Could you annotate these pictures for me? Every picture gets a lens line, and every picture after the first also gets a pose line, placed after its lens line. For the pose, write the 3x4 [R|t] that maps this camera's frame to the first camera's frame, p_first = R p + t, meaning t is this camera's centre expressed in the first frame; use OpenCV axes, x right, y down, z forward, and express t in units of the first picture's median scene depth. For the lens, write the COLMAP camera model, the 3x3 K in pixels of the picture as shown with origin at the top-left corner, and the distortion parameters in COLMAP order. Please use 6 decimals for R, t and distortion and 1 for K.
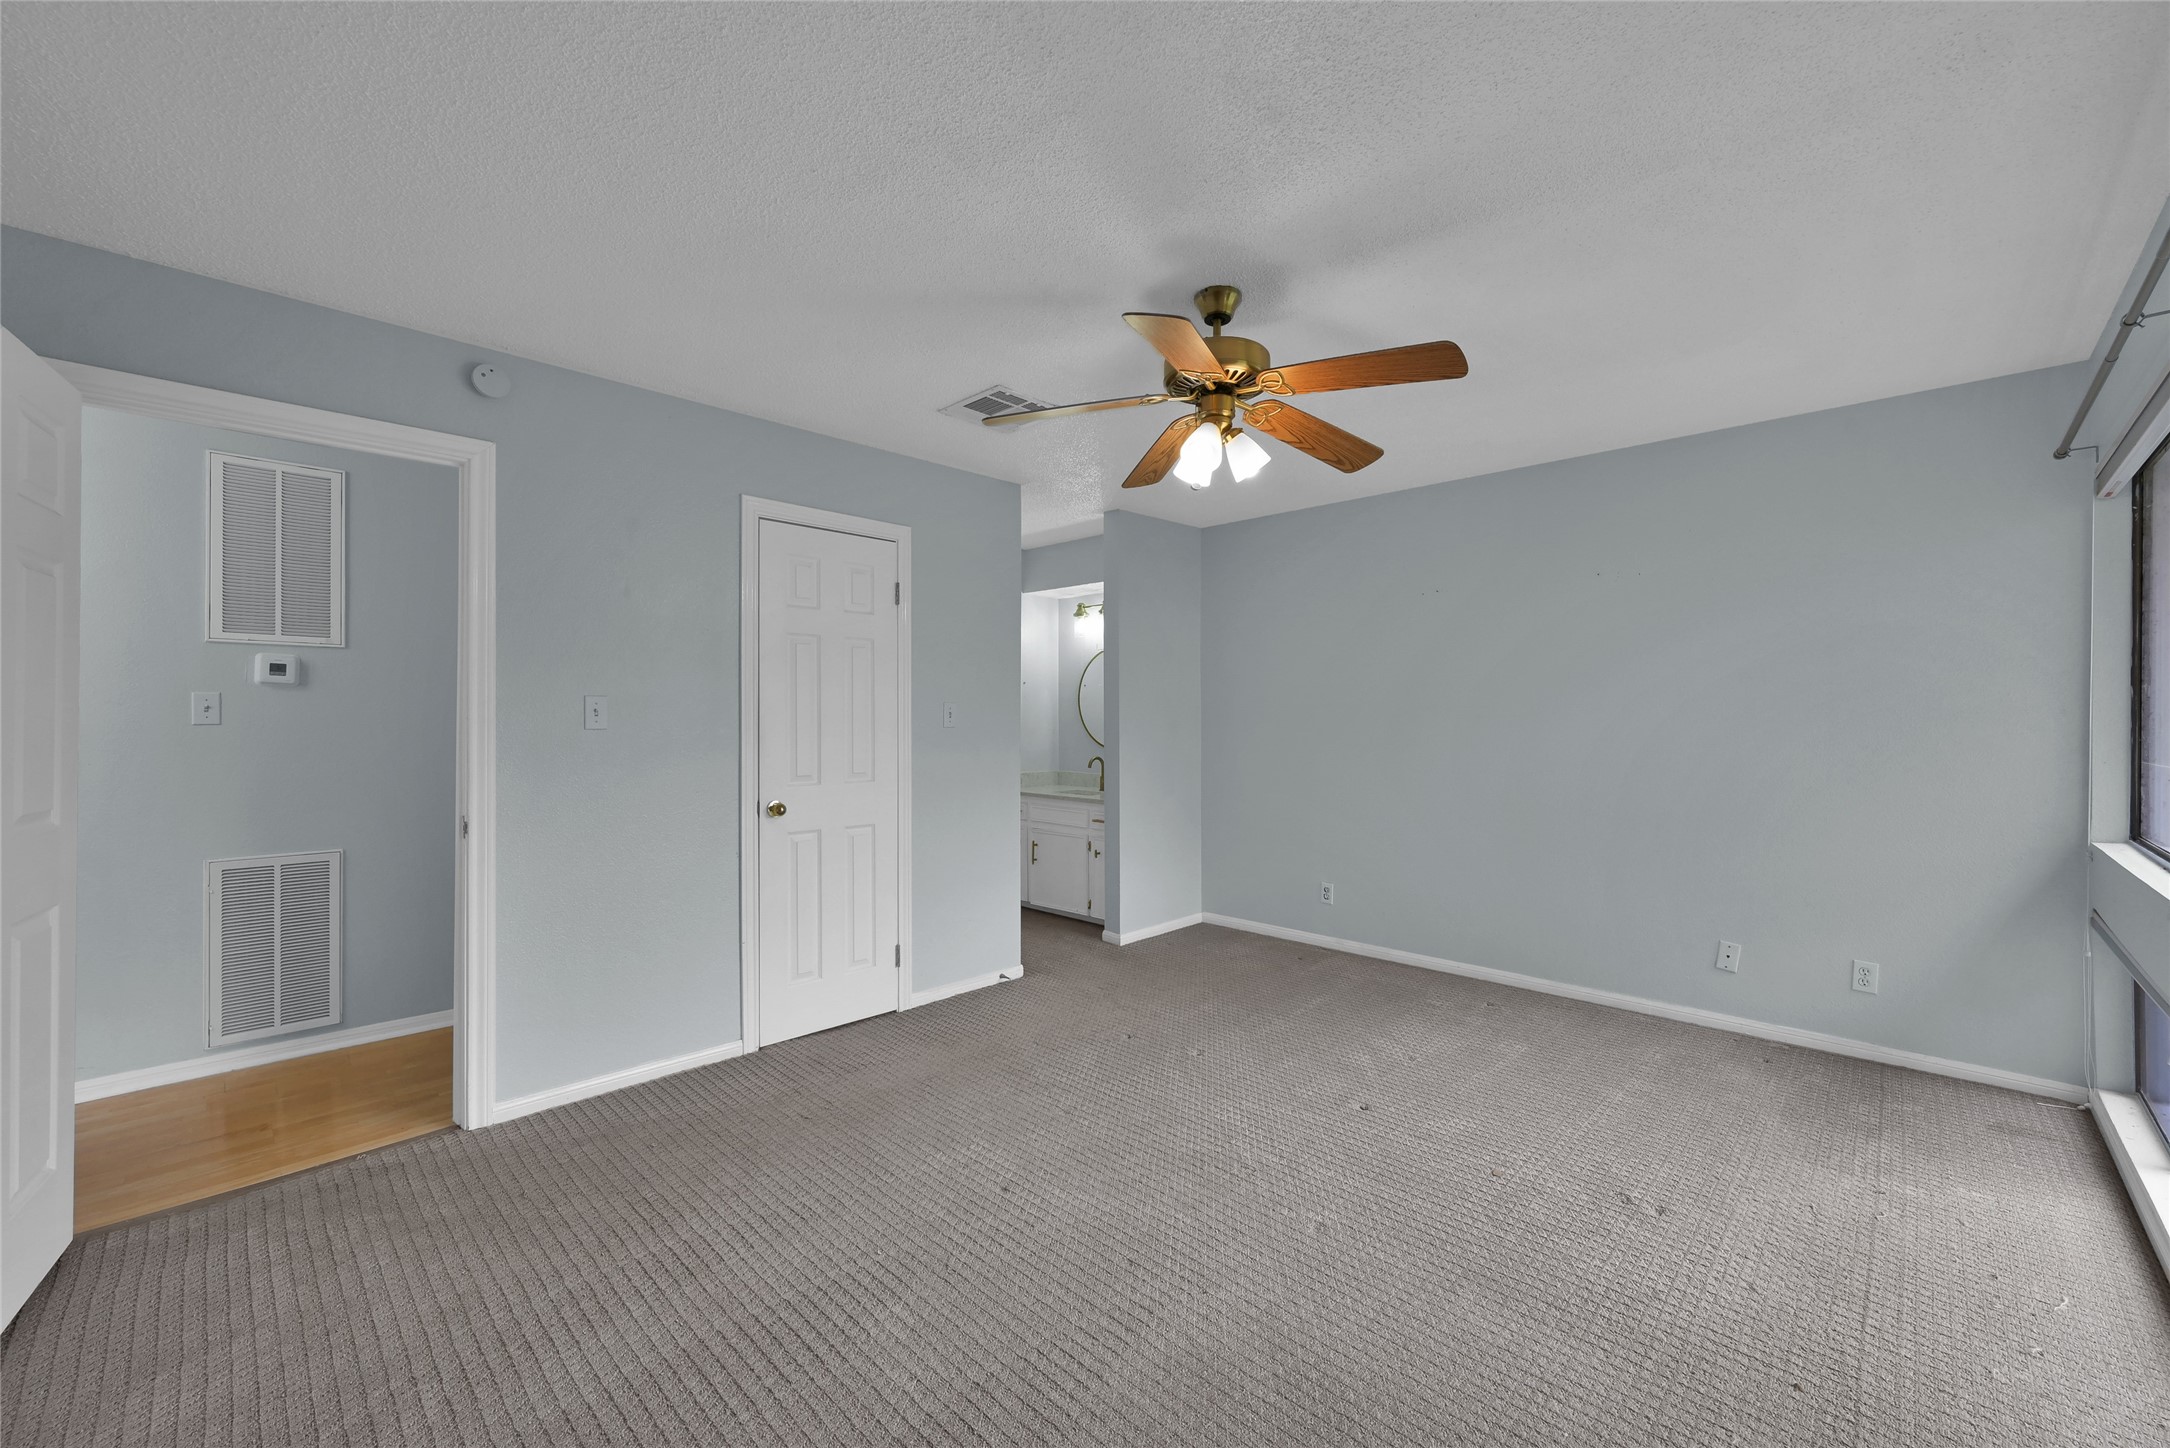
lens RADIAL K [[859.0, 0, 1085.0], [0, 859.0, 724.0], [0, 0, 1]] dist [-0.000844, 0.000227]
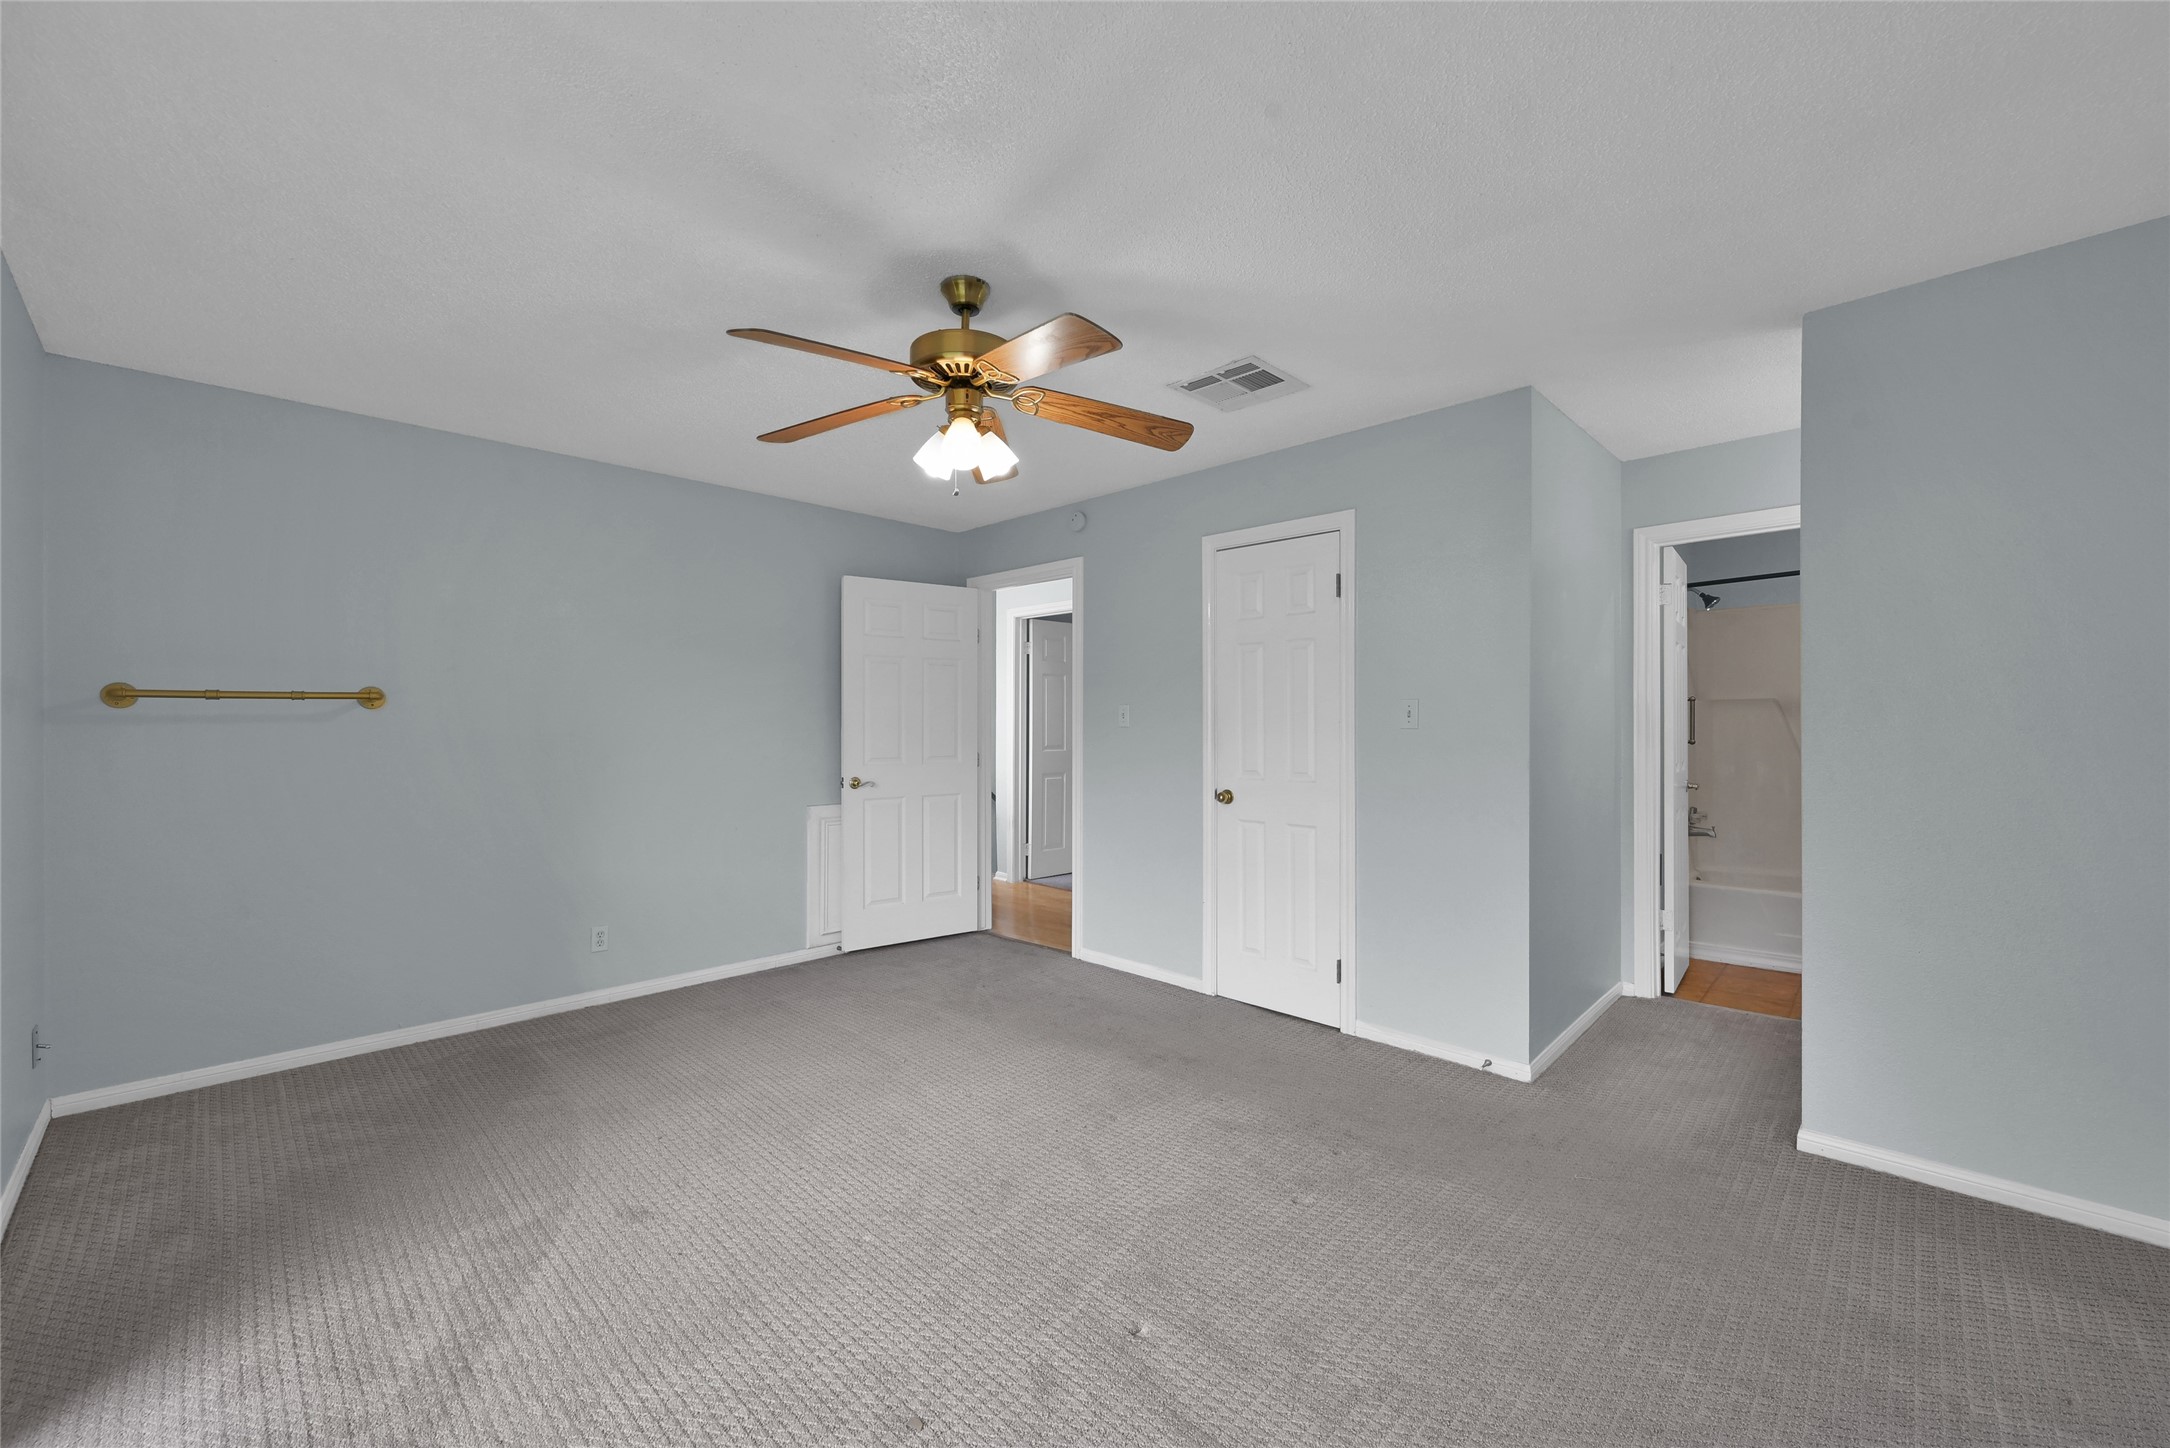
lens RADIAL K [[862.0, 0, 1109.0], [0, 862.0, 717.0], [0, 0, 1]] dist [-0.000930, -0.000225]
pose [[0.021208, 0.000311, -0.999775, 0.721367], [-0.000849, 1.000000, 0.000293, -0.007940], [0.999775, 0.000843, 0.021209, 0.728979]]
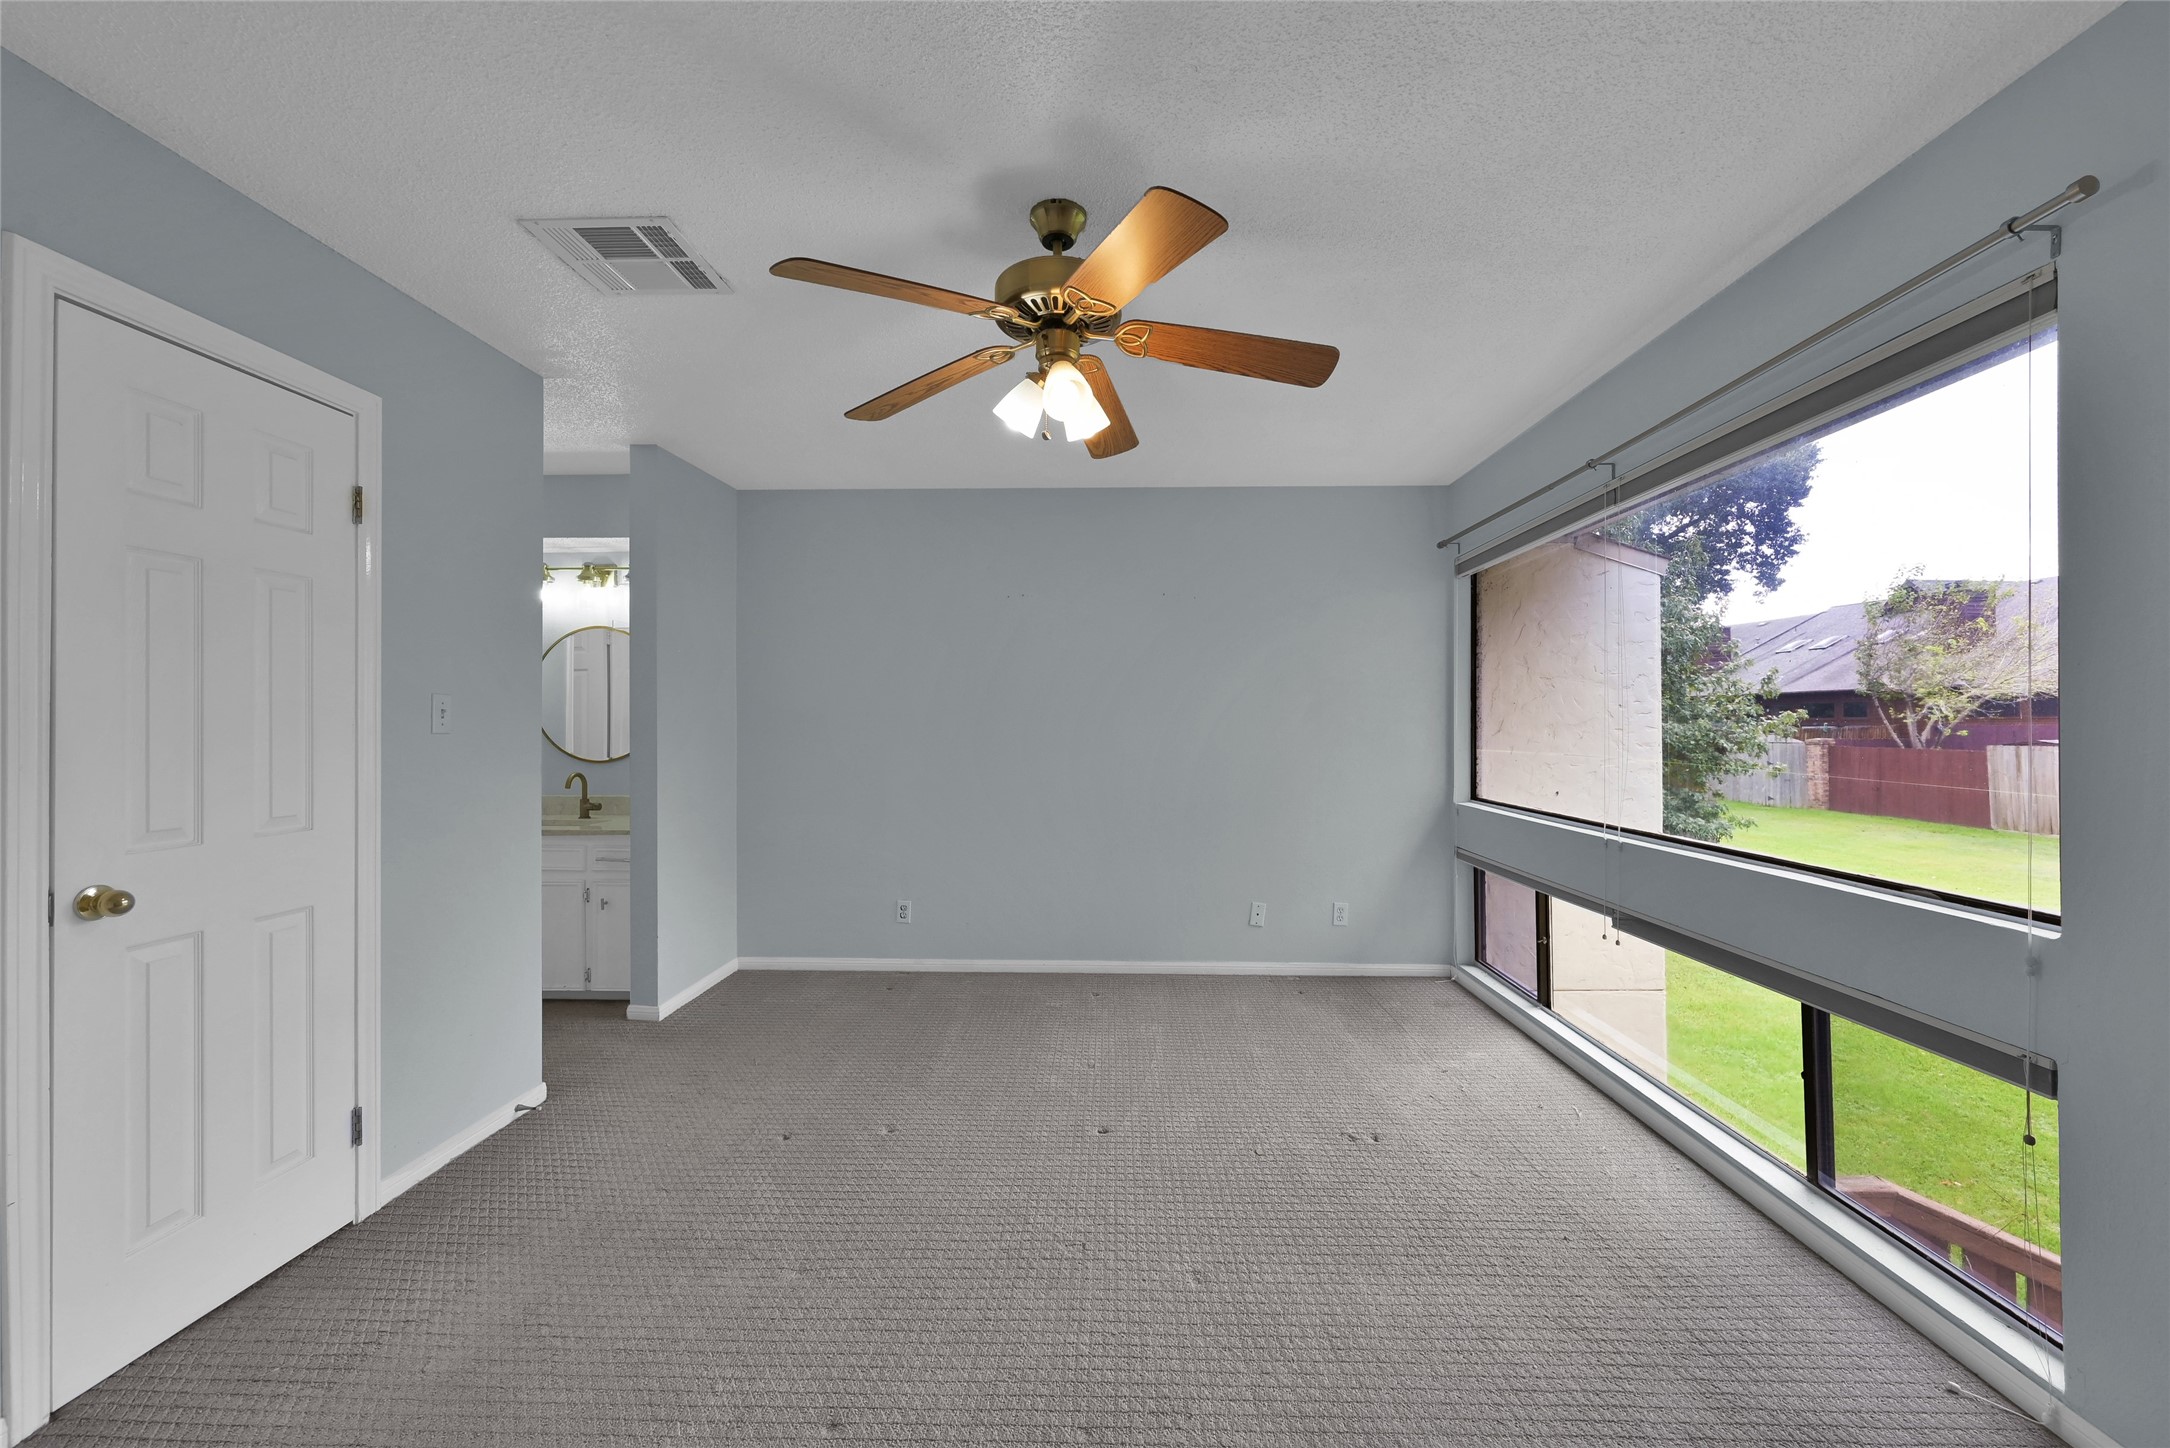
lens RADIAL K [[864.1, 0, 1090.4], [0, 864.1, 722.7], [0, 0, 1]] dist [-0.000500, 0.000091]
pose [[0.733756, 0.001549, 0.679412, -0.251753], [0.004059, 0.999970, -0.006664, 0.002297], [-0.679401, 0.007647, 0.733727, 0.231668]]
